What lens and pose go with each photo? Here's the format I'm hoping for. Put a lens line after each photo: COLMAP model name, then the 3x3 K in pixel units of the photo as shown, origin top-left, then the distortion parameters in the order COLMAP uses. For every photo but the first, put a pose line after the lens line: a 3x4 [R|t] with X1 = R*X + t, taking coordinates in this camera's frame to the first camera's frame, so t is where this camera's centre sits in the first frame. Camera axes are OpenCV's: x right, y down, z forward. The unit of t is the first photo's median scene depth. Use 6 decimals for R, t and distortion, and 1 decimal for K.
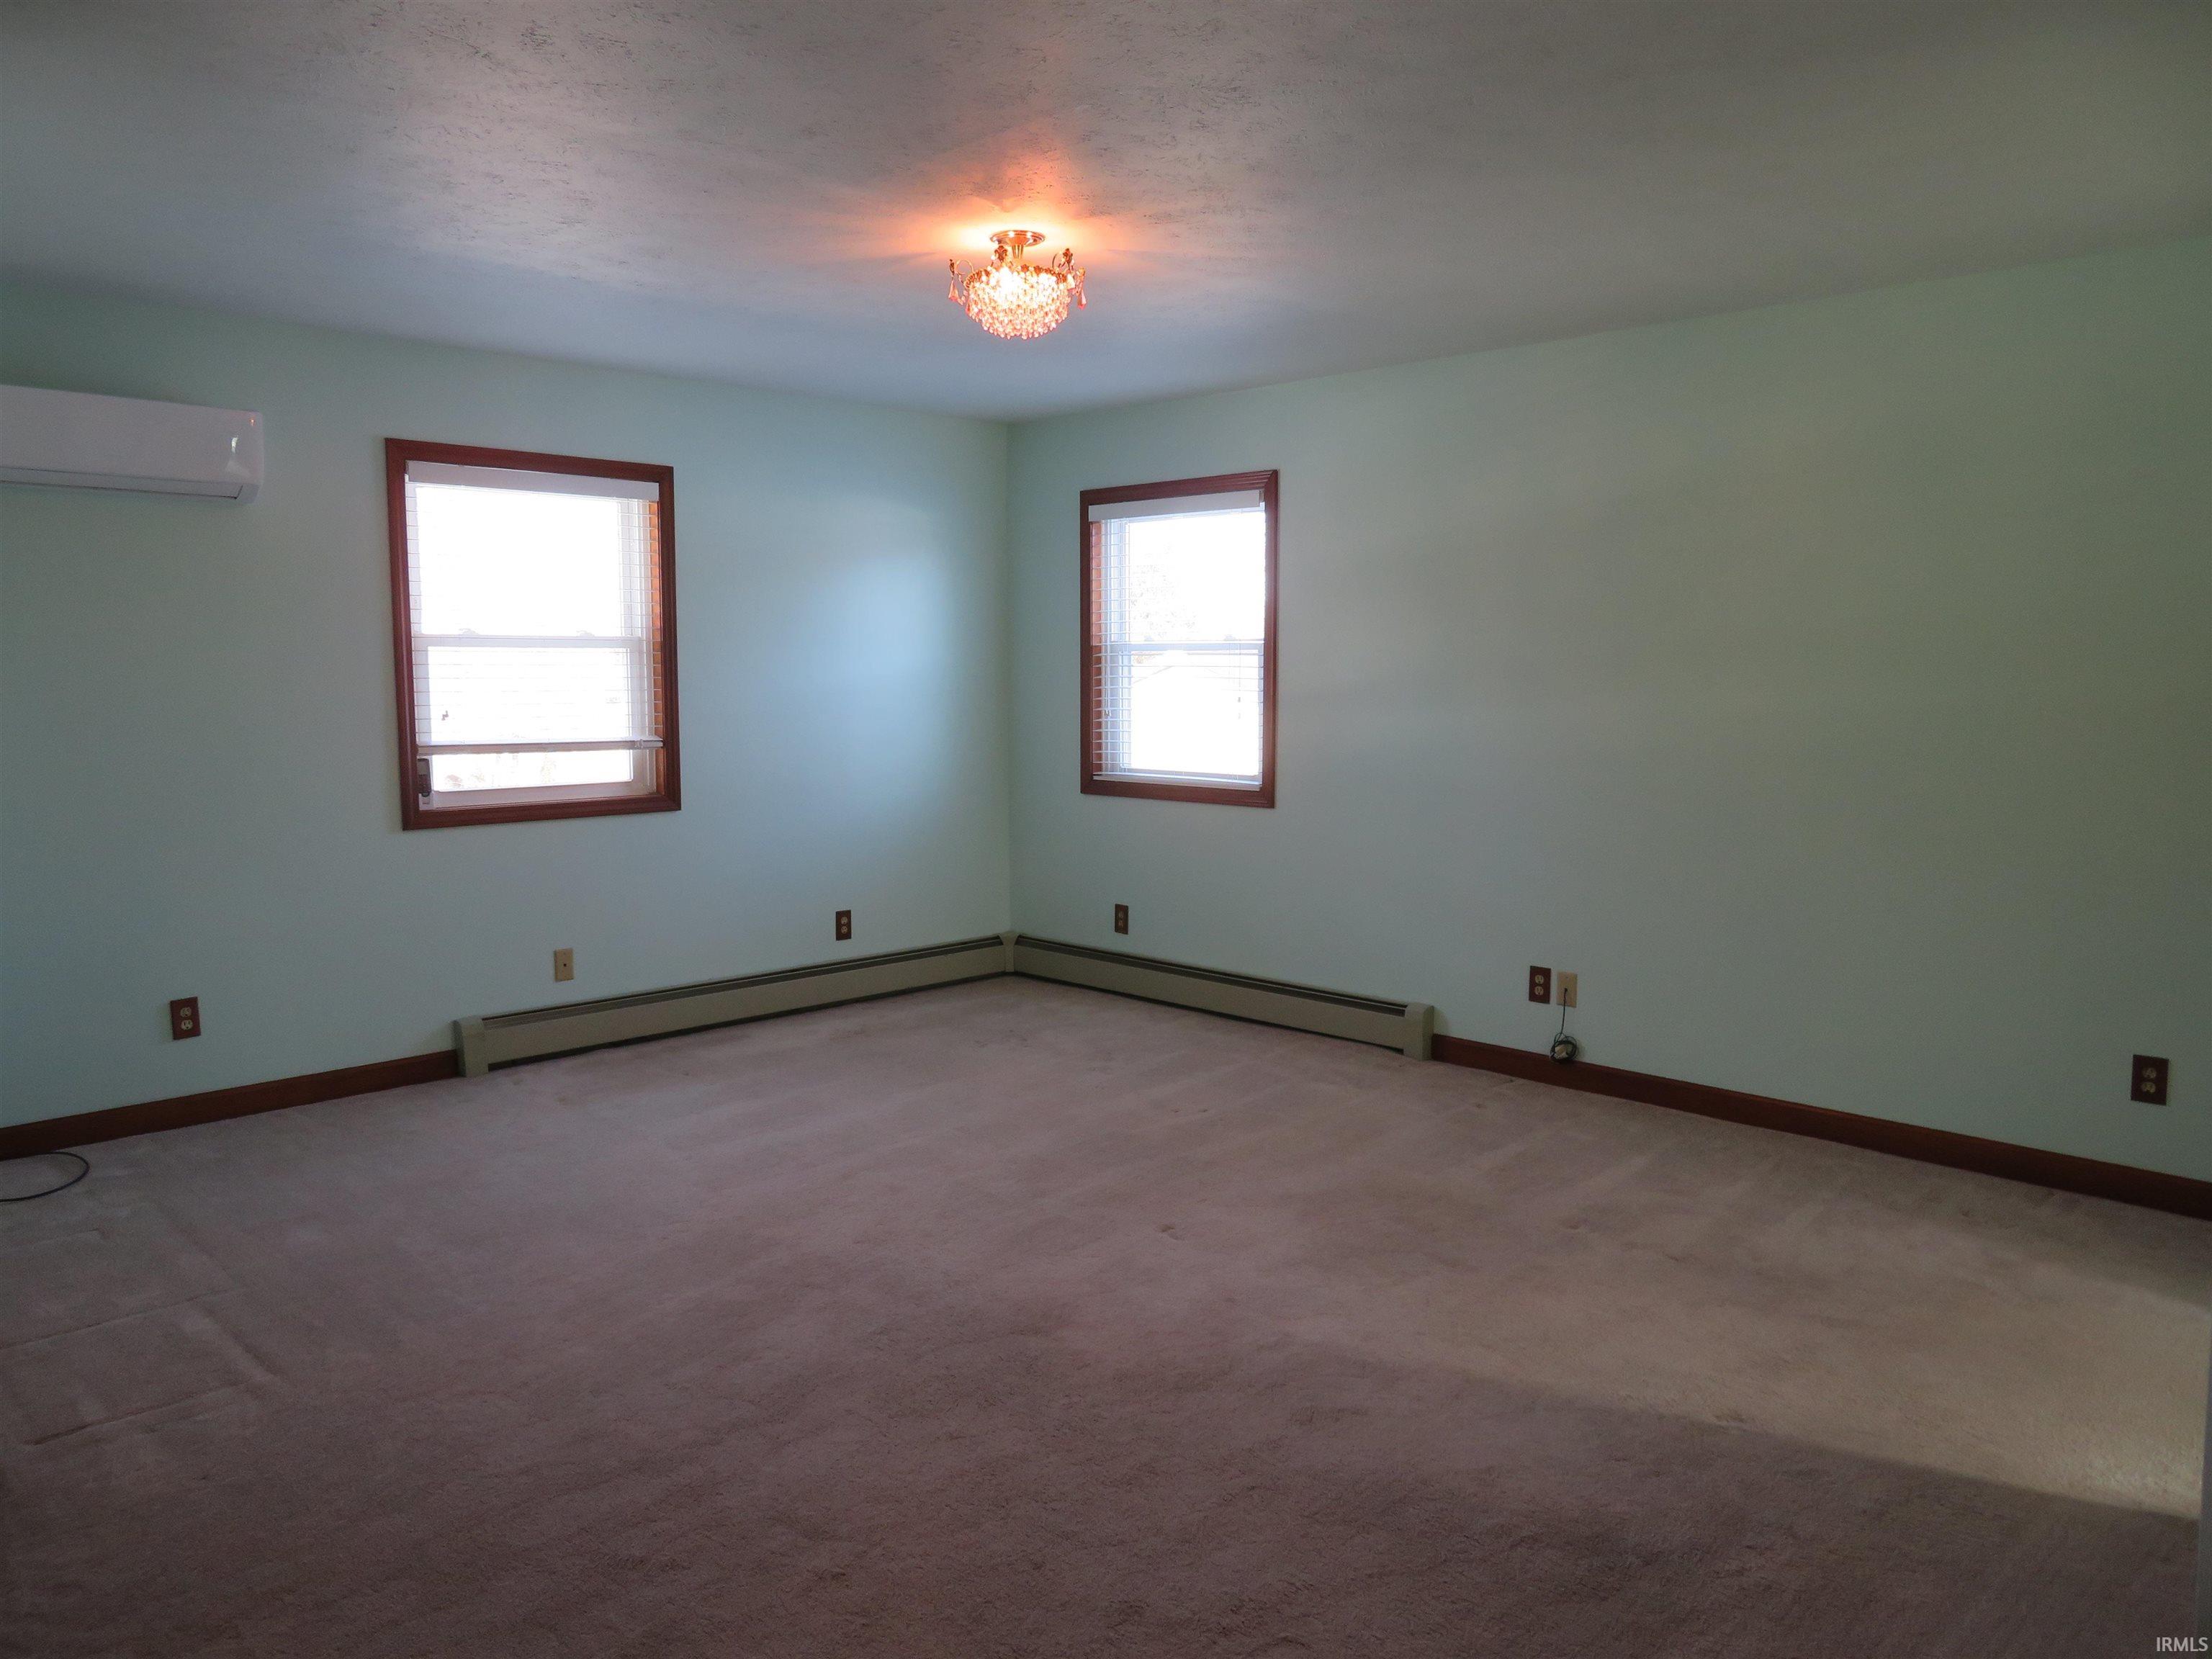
lens RADIAL K [[1598.4, 0, 1108.1], [0, 1598.4, 828.0], [0, 0, 1]] dist [0.001280, -0.003082]
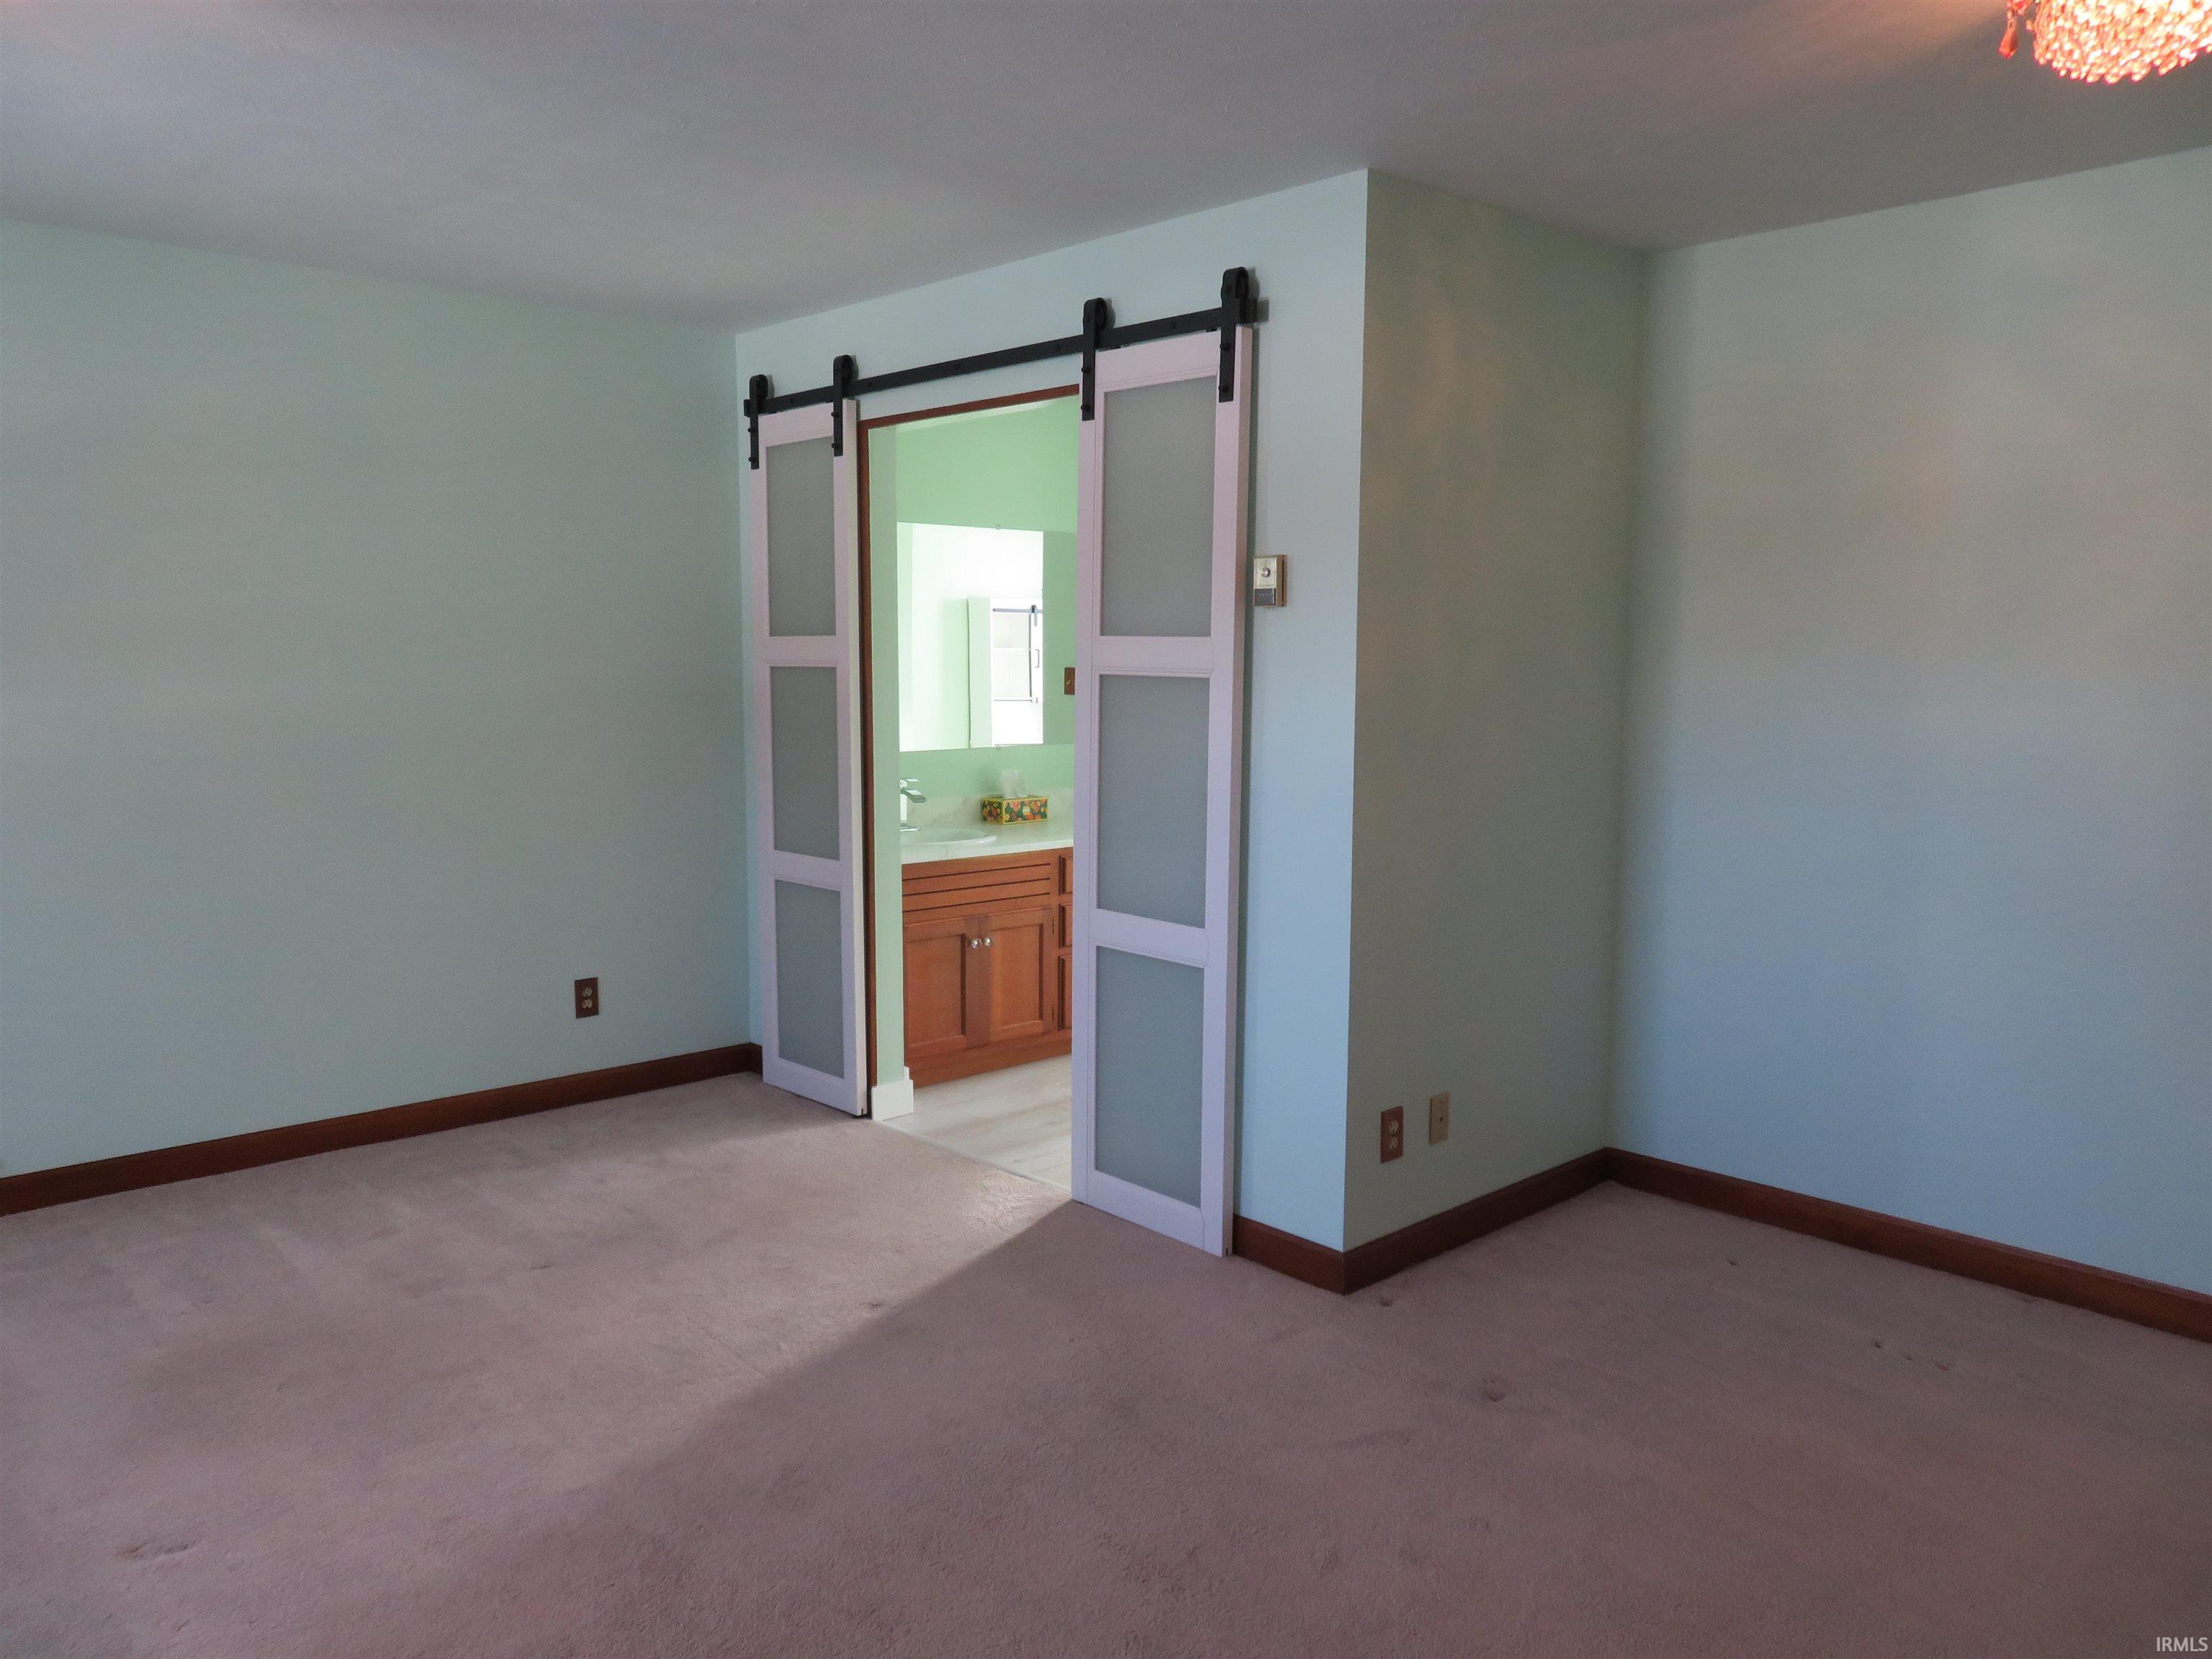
lens RADIAL K [[1598.4, 0, 1098.9], [0, 1598.4, 825.7], [0, 0, 1]] dist [0.001280, -0.003082]
pose [[0.040558, -0.106788, 0.993454, -0.519917], [0.097988, 0.989905, 0.102406, -0.056953], [-0.994361, 0.093194, 0.050612, 0.542094]]
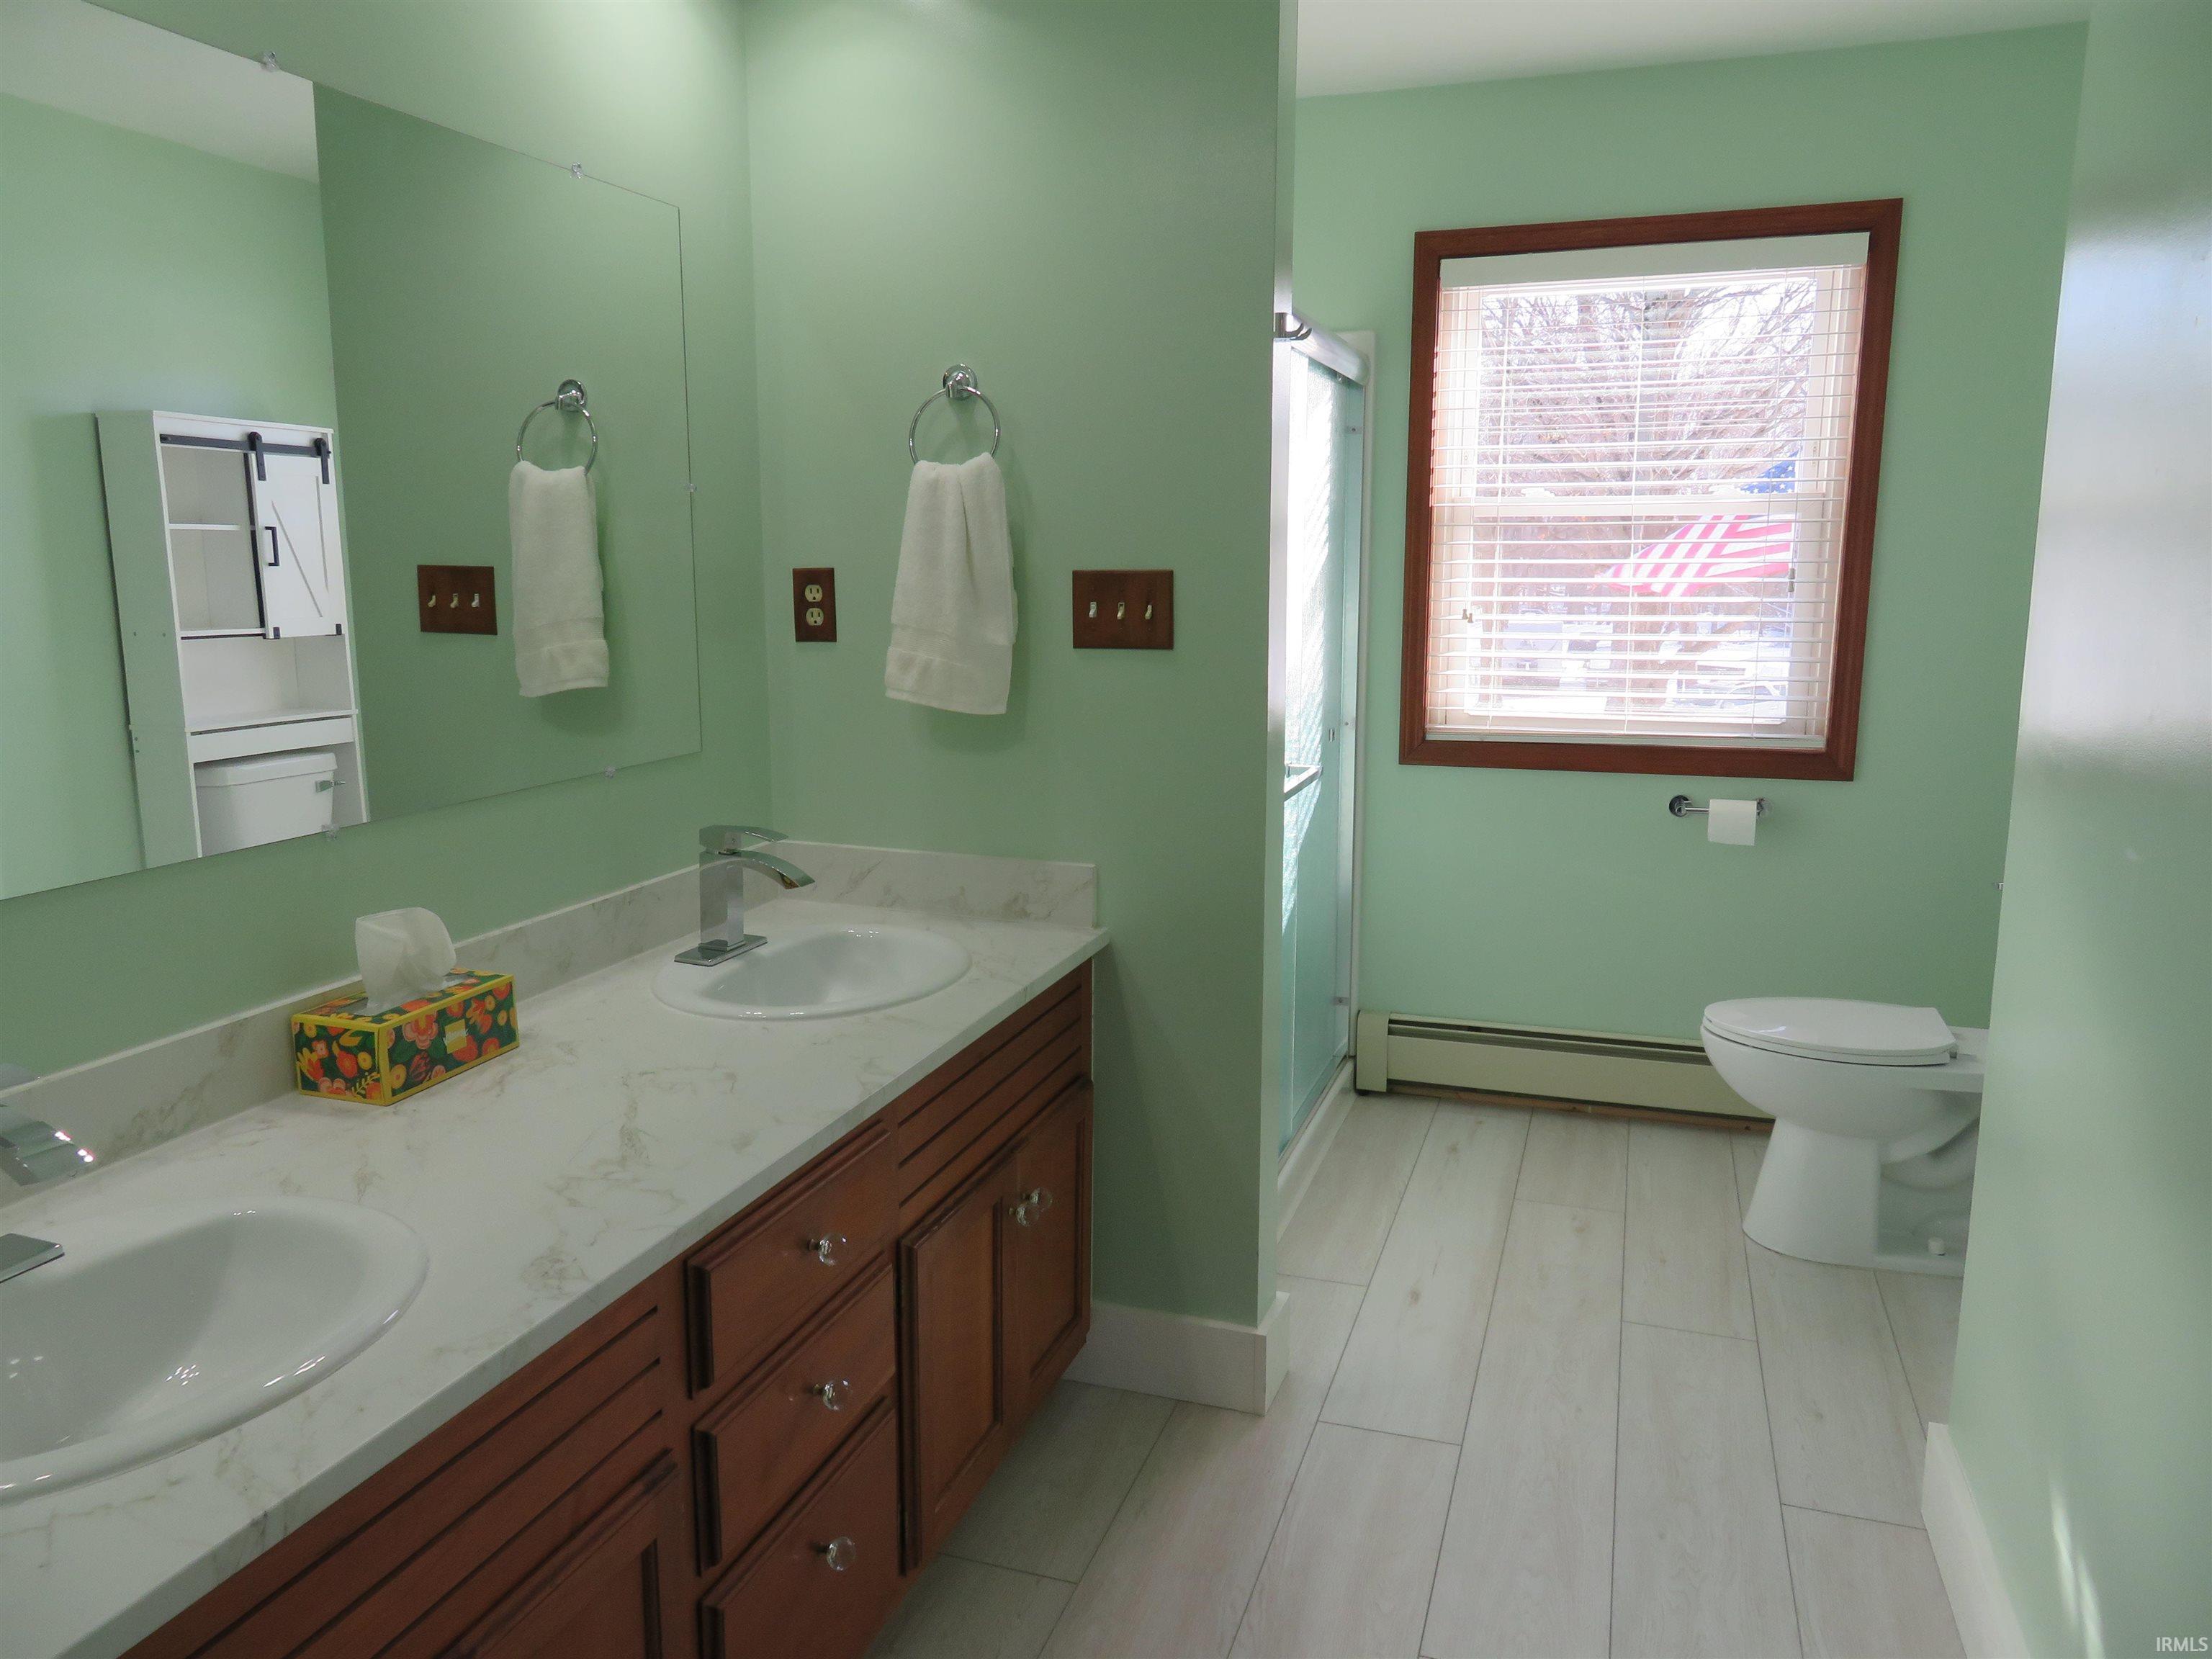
lens RADIAL K [[1598.4, 0, 1090.4], [0, 1598.4, 819.6], [0, 0, 1]] dist [0.001280, -0.003082]
pose [[-0.437373, -0.148568, 0.886923, 0.458317], [0.087222, 0.974600, 0.206268, -0.062313], [-0.895040, 0.167576, -0.413306, 0.694738]]
